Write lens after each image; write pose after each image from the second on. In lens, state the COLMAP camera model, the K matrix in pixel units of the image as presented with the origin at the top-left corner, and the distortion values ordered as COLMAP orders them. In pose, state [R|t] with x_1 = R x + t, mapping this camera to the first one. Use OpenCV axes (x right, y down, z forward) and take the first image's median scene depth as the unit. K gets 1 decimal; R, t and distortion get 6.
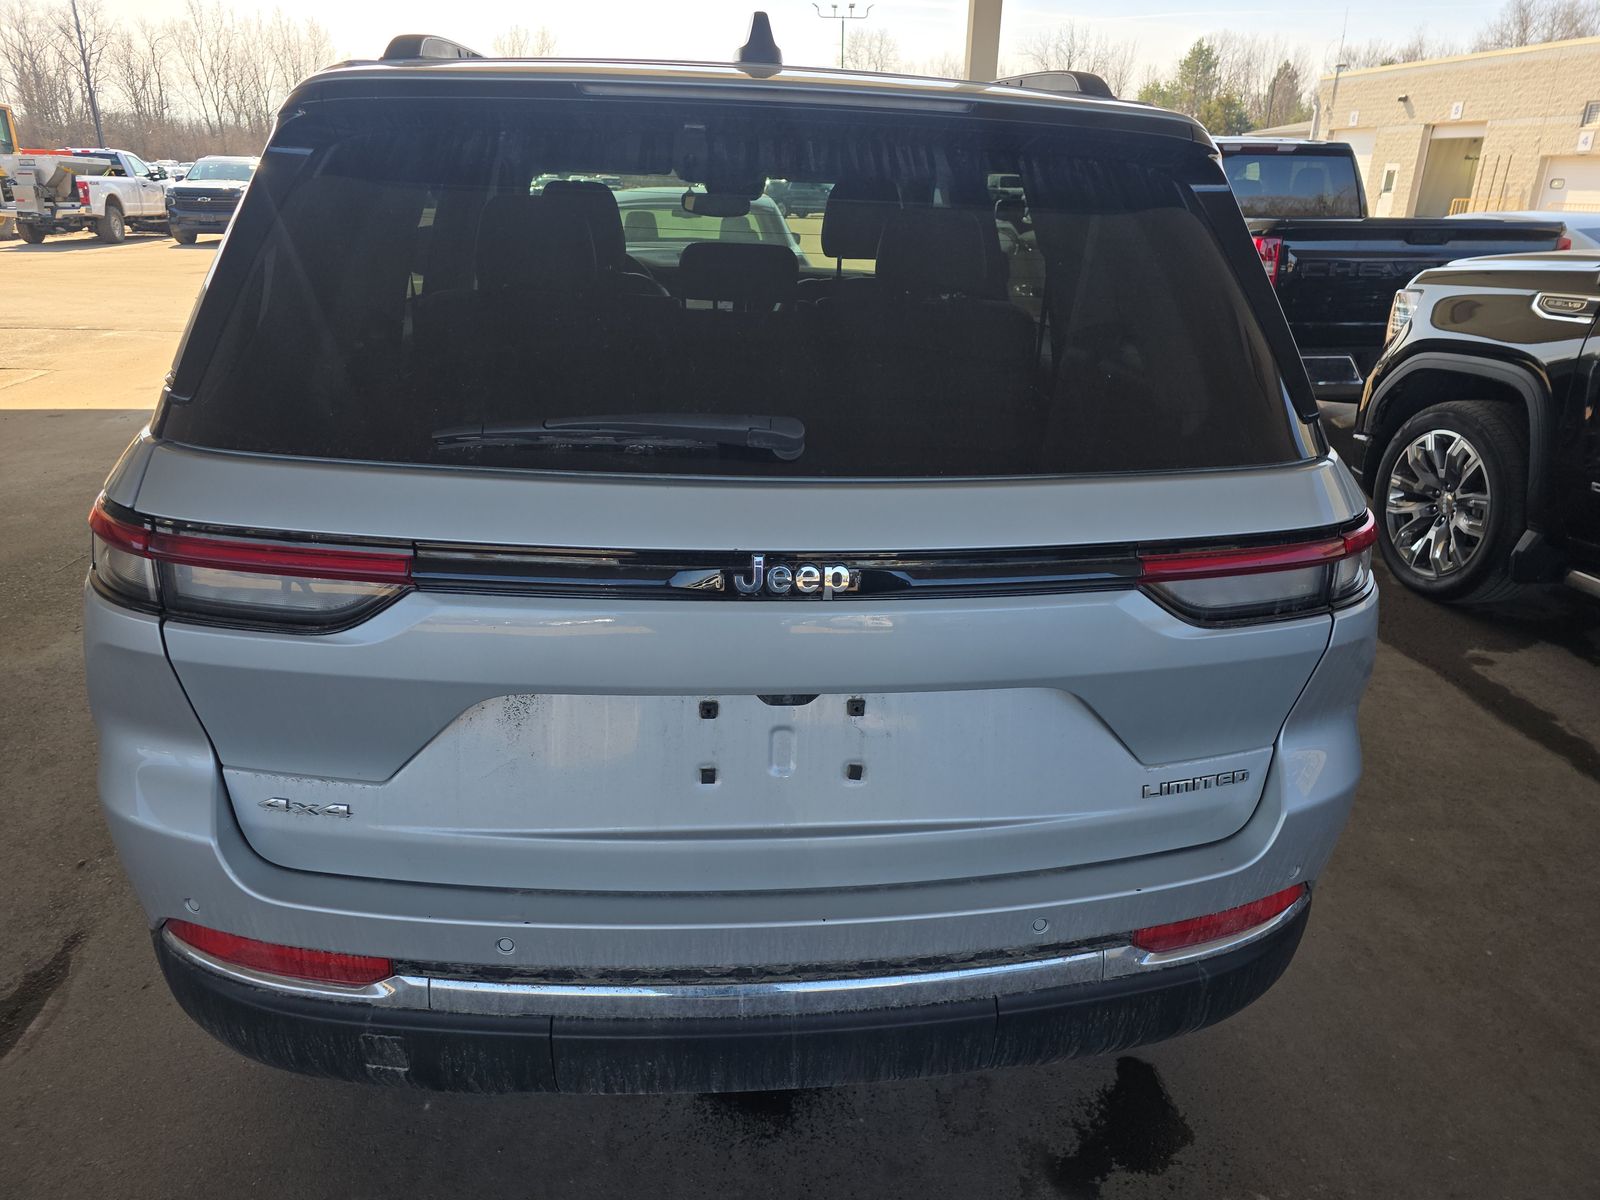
lens RADIAL K [[1072.7, 0, 810.4], [0, 1072.7, 597.5], [0, 0, 1]] dist [0.085326, -0.088494]
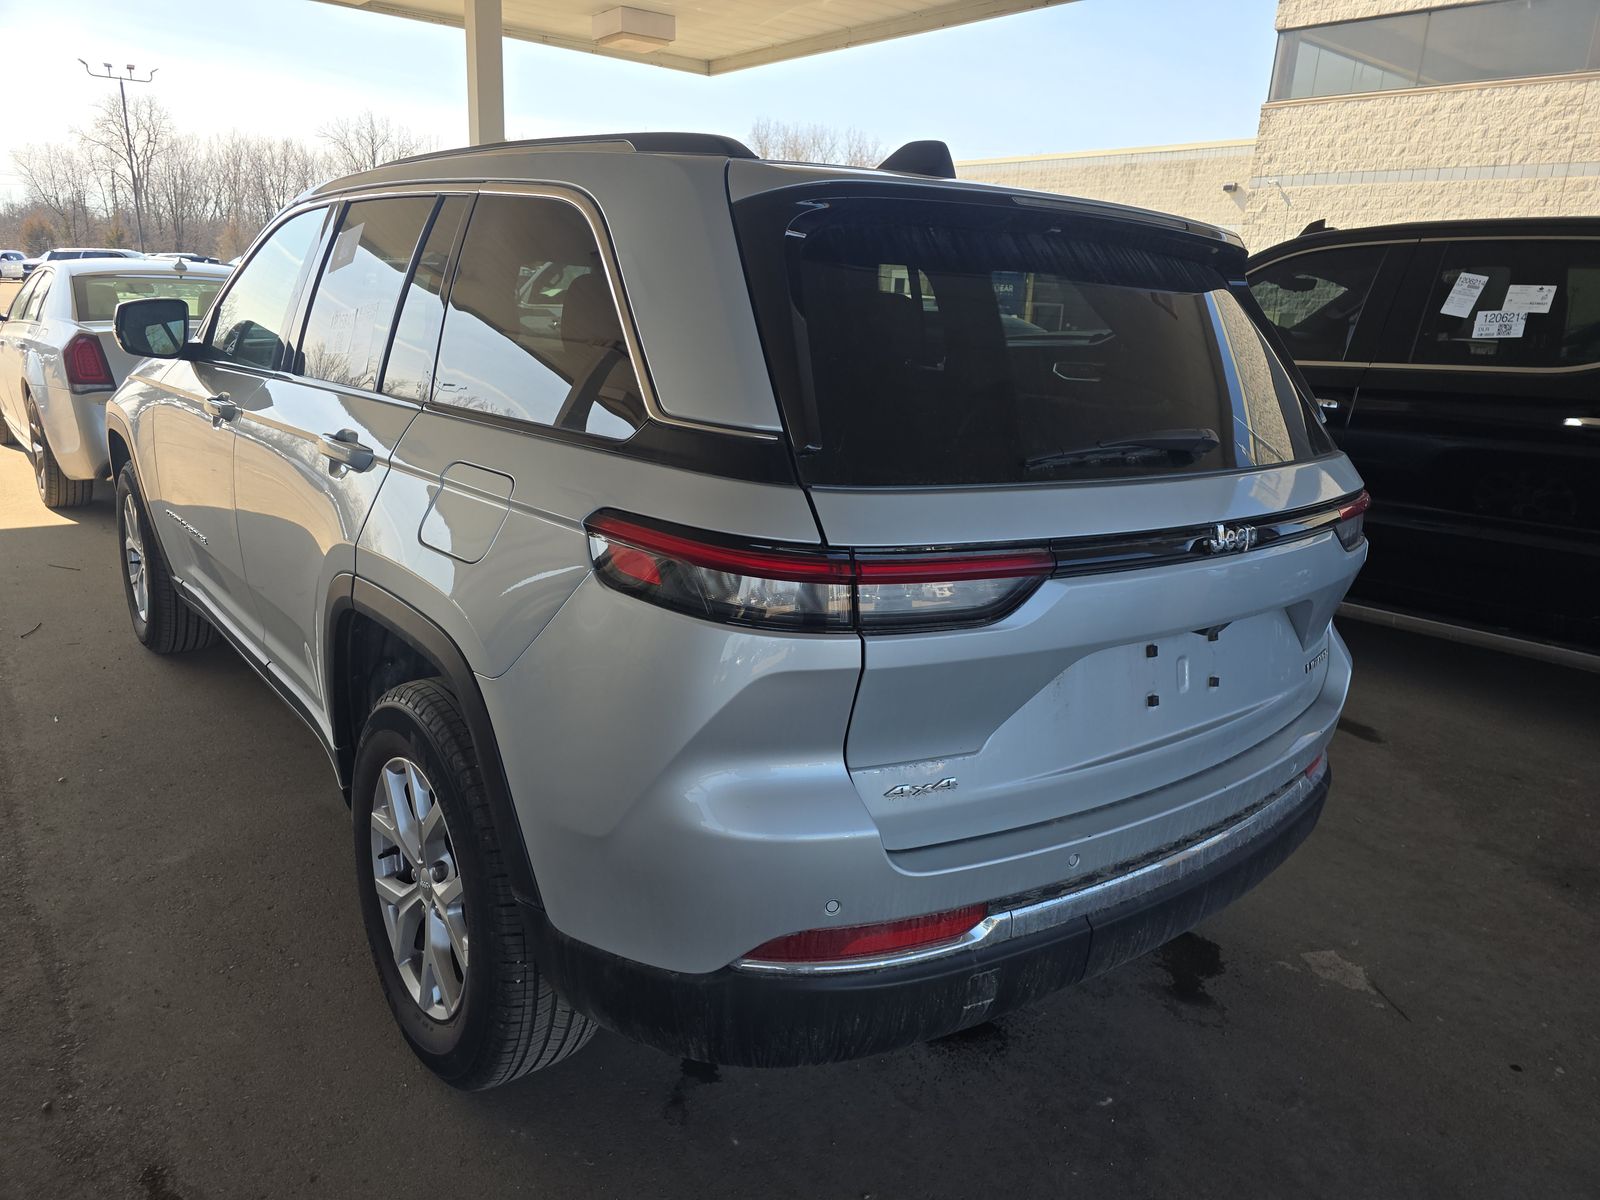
lens RADIAL K [[1072.7, 0, 810.4], [0, 1072.7, 597.5], [0, 0, 1]] dist [0.085326, -0.088494]
pose [[0.835951, -0.130238, 0.533127, -1.125622], [0.168617, 0.985397, -0.023670, -0.001719], [-0.522259, 0.109681, 0.845704, 0.063943]]
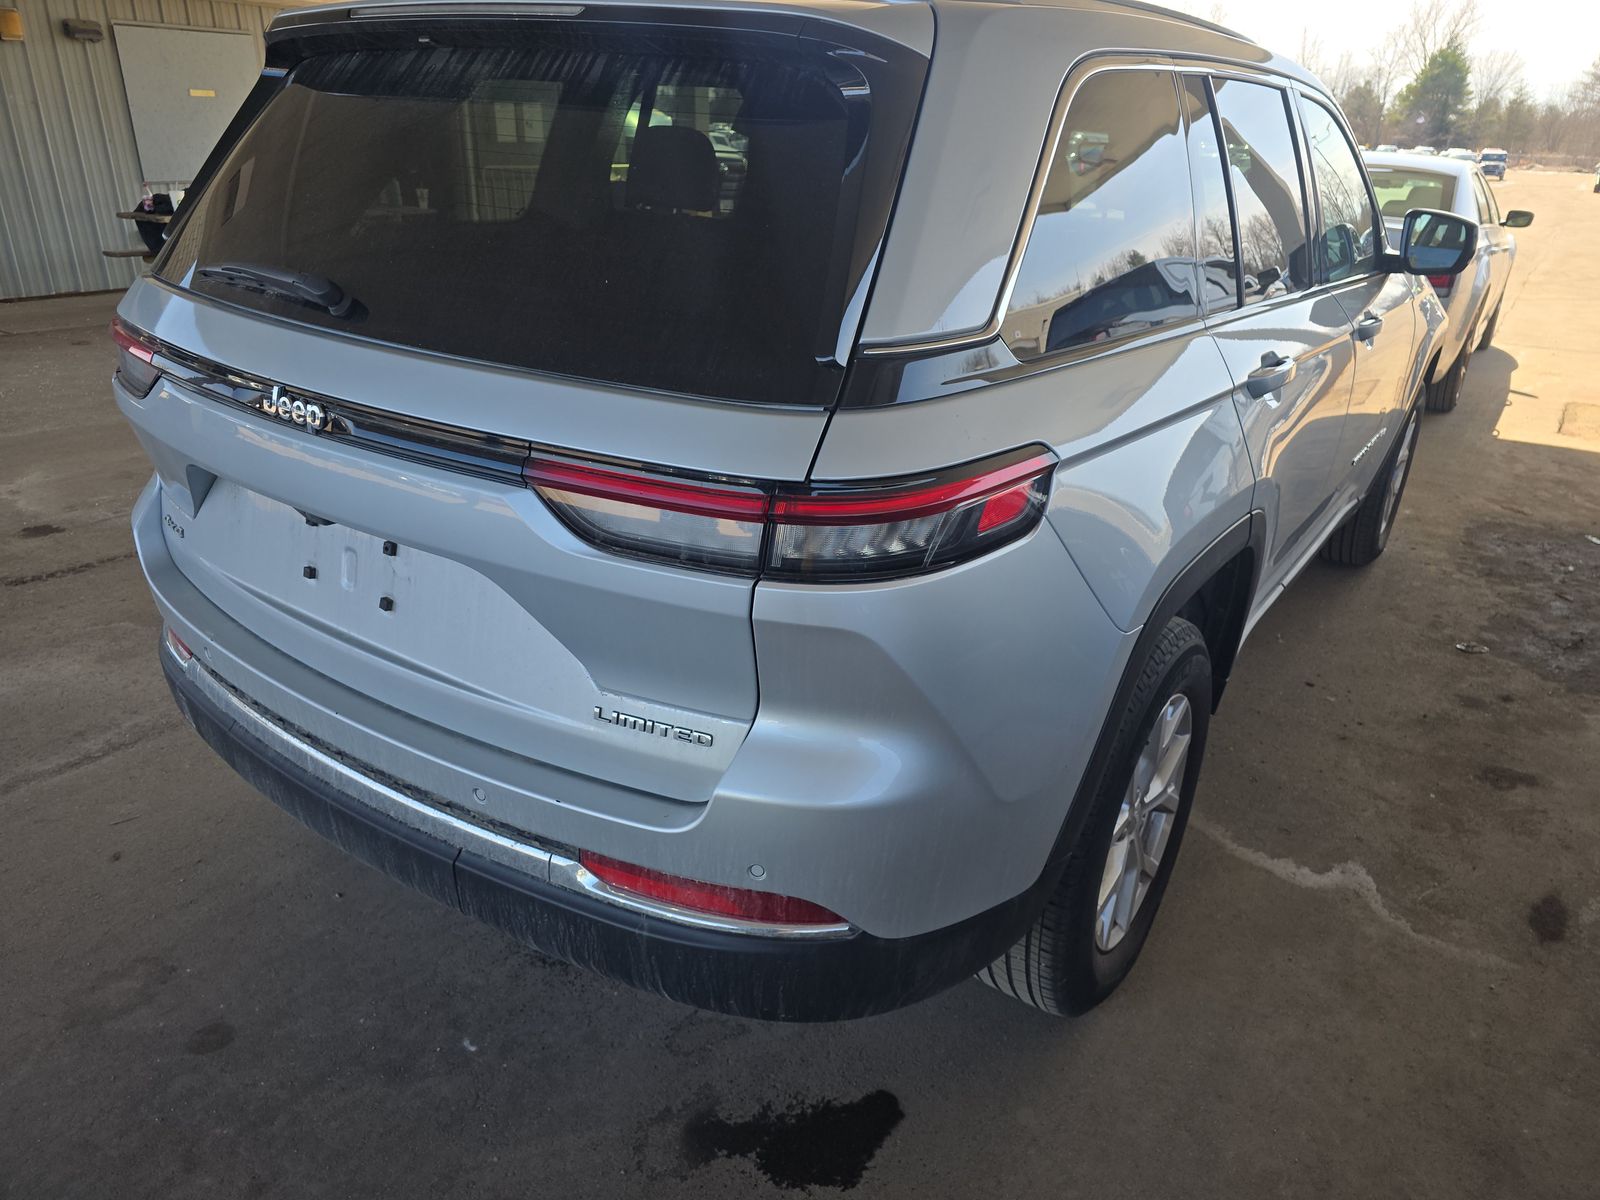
lens RADIAL K [[1072.7, 0, 810.4], [0, 1072.7, 597.5], [0, 0, 1]] dist [0.085326, -0.088494]
pose [[0.760998, 0.257398, -0.595506, 1.064077], [-0.249835, 0.963402, 0.097151, -0.069344], [0.598719, 0.074847, 0.797455, 0.340191]]
